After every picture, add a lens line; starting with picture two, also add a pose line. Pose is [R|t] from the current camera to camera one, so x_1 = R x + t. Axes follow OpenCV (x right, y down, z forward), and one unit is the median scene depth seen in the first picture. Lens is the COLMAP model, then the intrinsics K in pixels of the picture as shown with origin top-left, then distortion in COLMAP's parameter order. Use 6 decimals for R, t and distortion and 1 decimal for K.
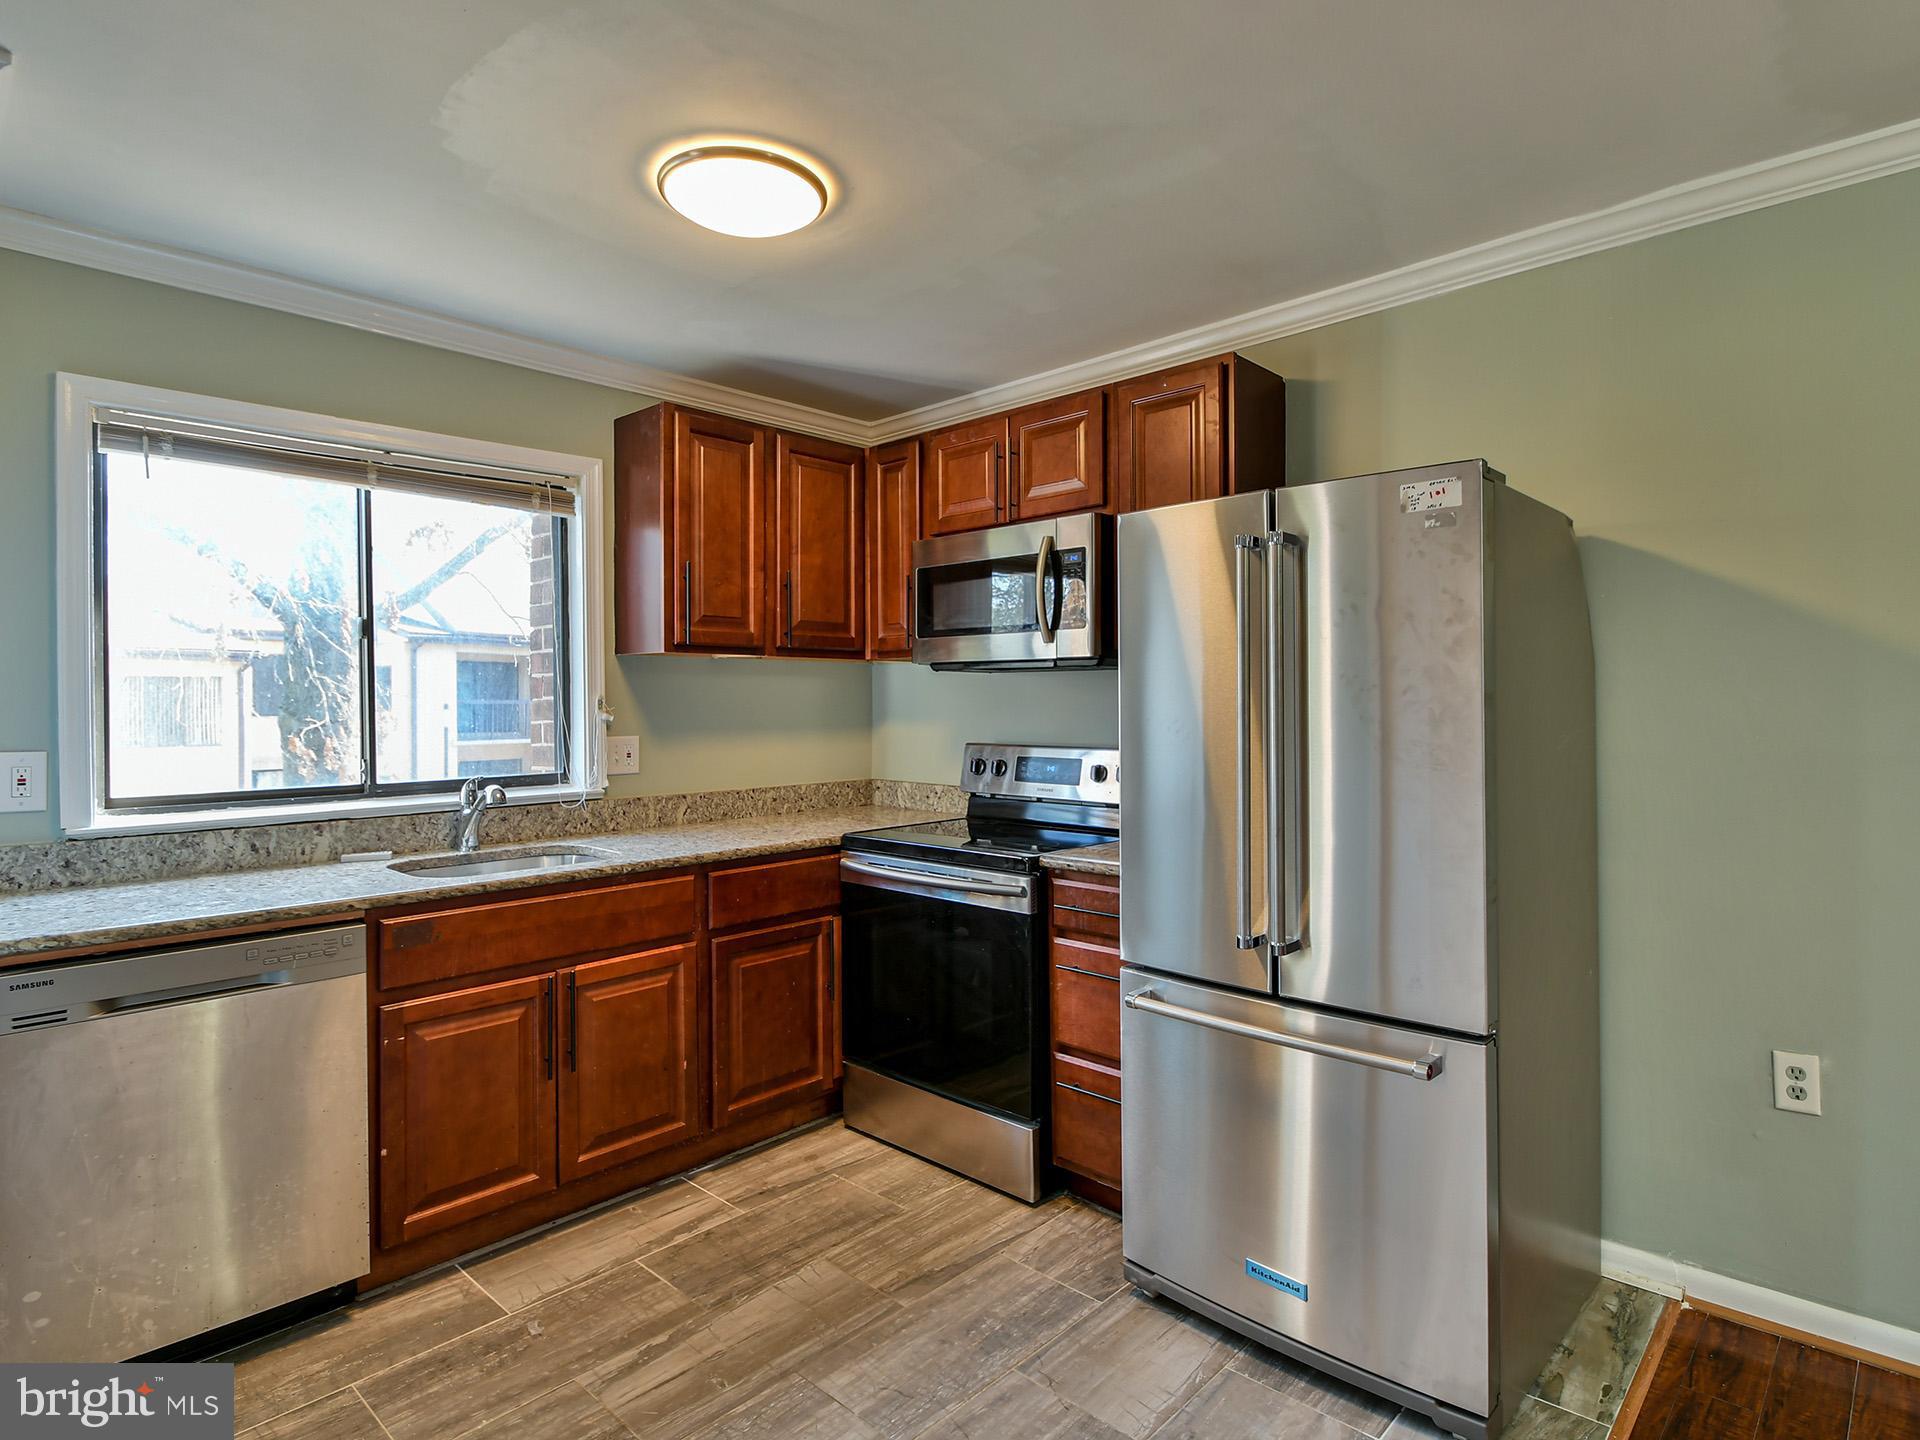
lens RADIAL K [[1028.7, 0, 957.6], [0, 1028.7, 689.9], [0, 0, 1]] dist [-0.001728, -0.001422]
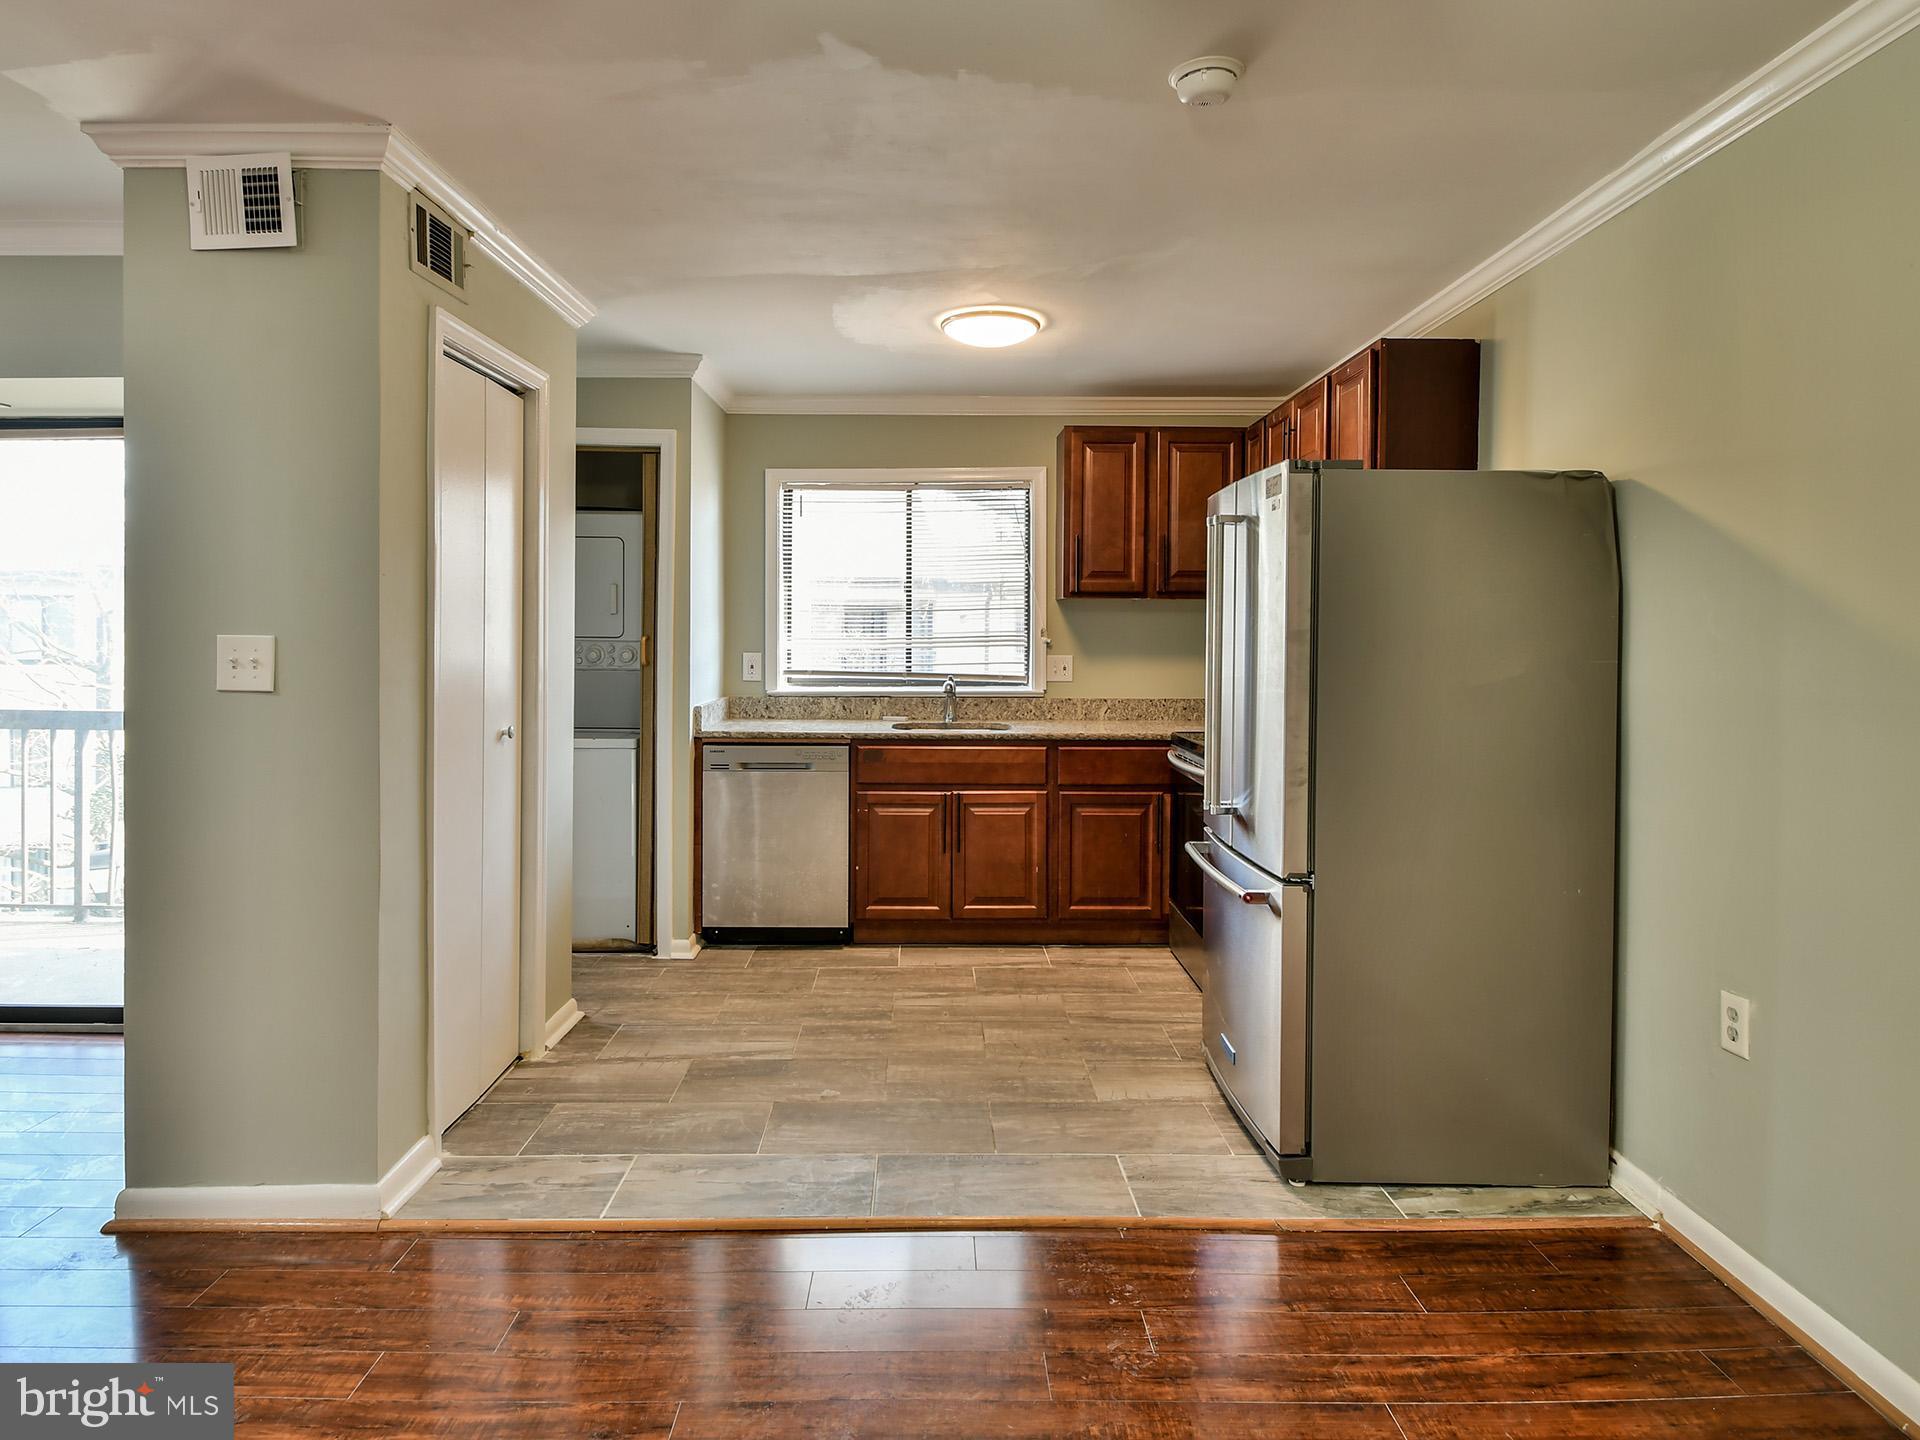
lens RADIAL K [[1100.6, 0, 946.7], [0, 1100.6, 629.9], [0, 0, 1]] dist [0.002064, 0.000540]
pose [[0.692147, 0.009325, -0.721696, 0.778509], [-0.002616, 0.999942, 0.010412, -0.007428], [0.721752, -0.005319, 0.692132, -0.215787]]
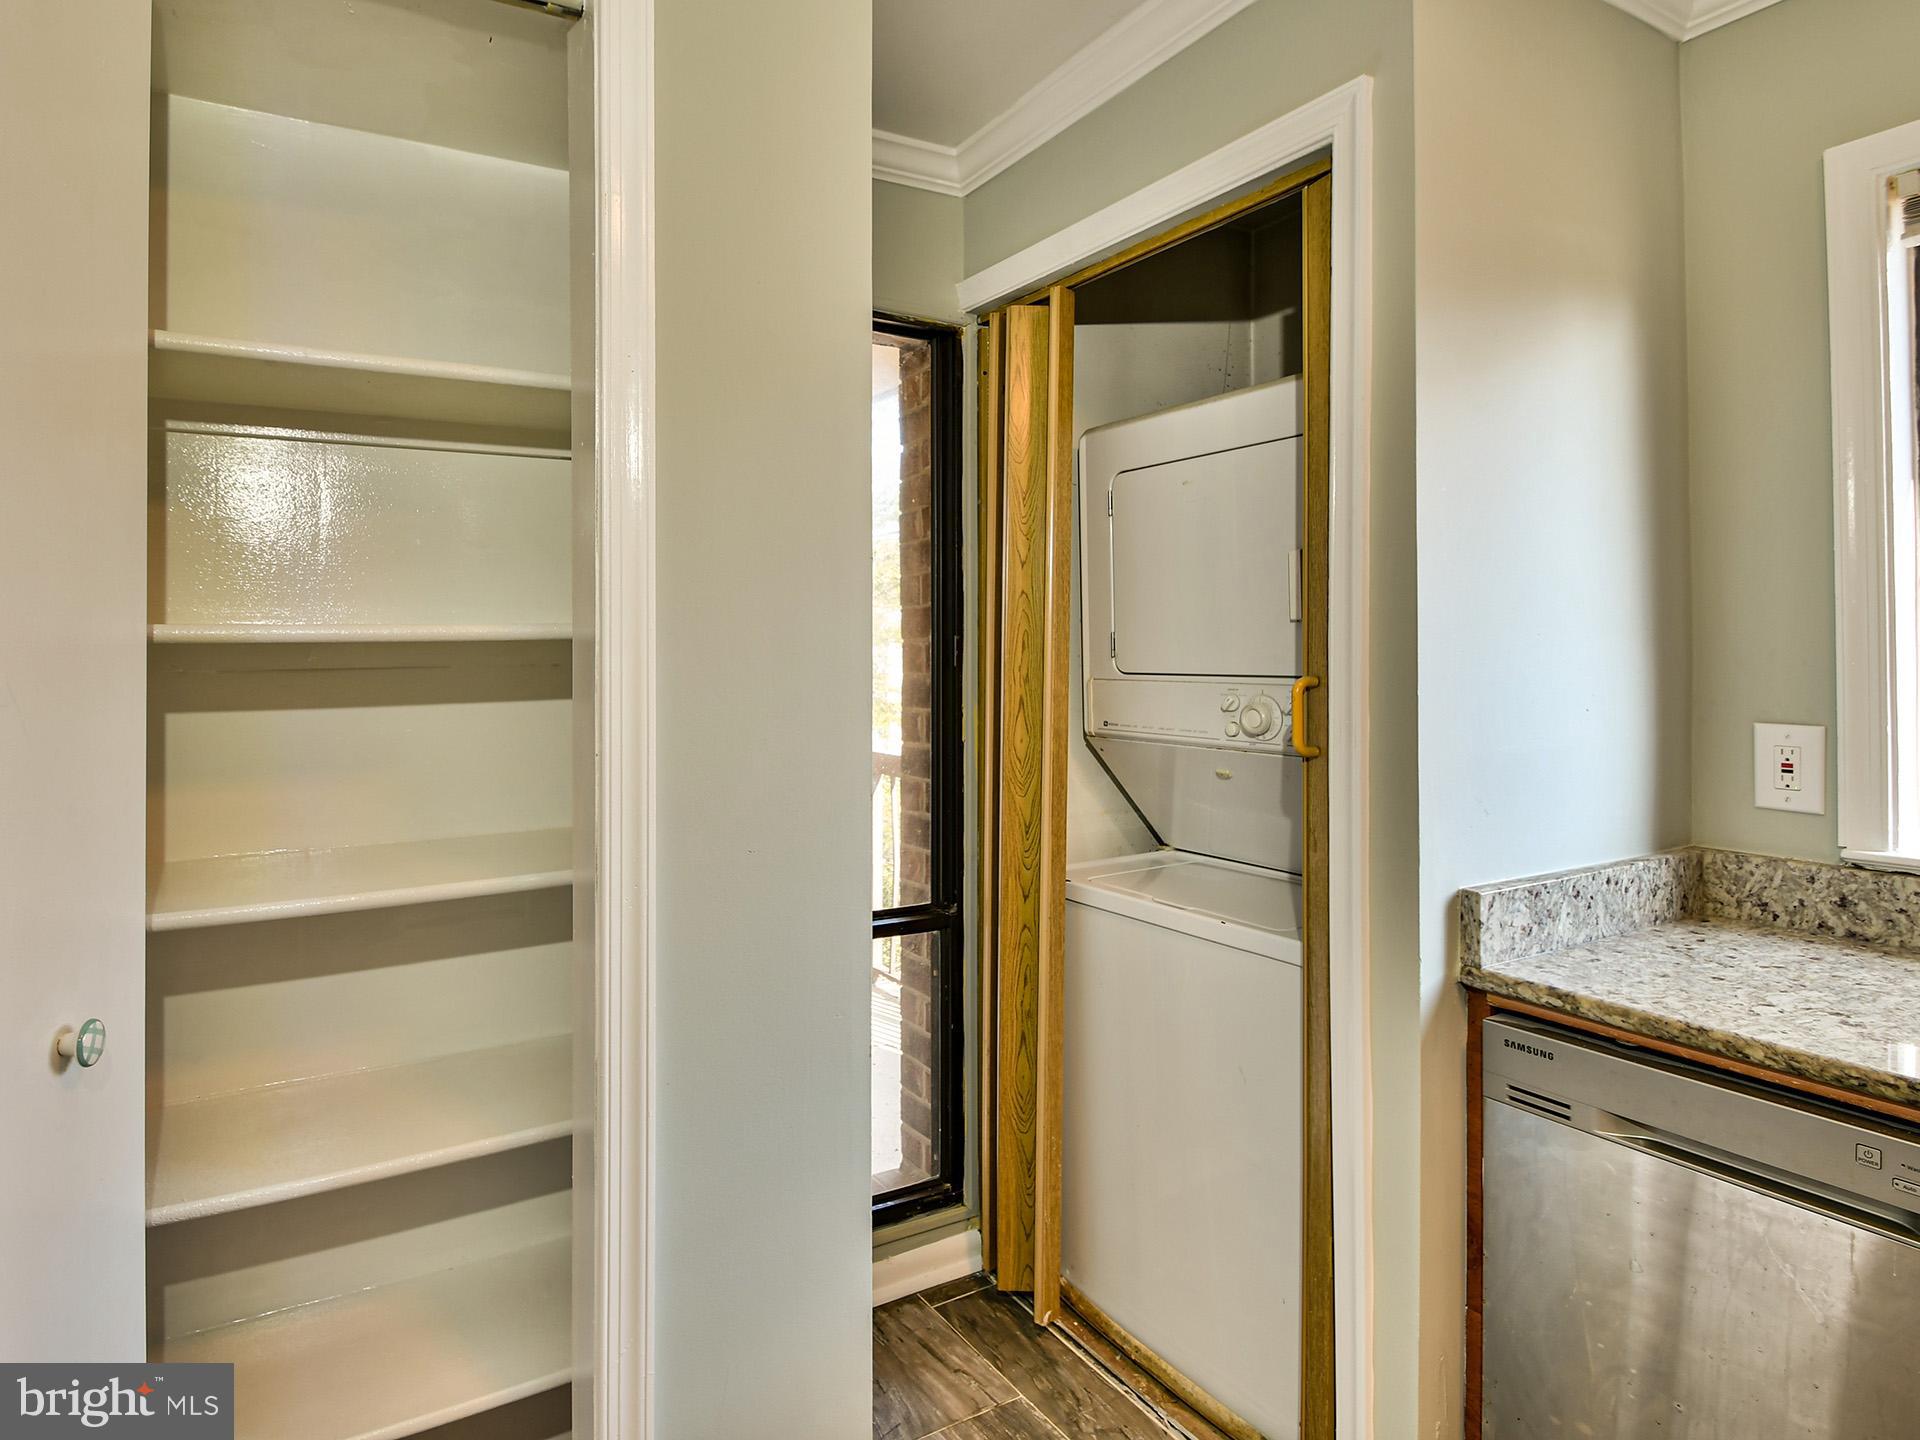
lens RADIAL K [[1066.6, 0, 909.5], [0, 1066.6, 664.2], [0, 0, 1]] dist [0.000731, -0.000789]
pose [[-0.300310, 0.004029, -0.953833, -0.037518], [0.021910, 0.999756, -0.002675, 0.006579], [0.953590, -0.021702, -0.300325, 0.511741]]
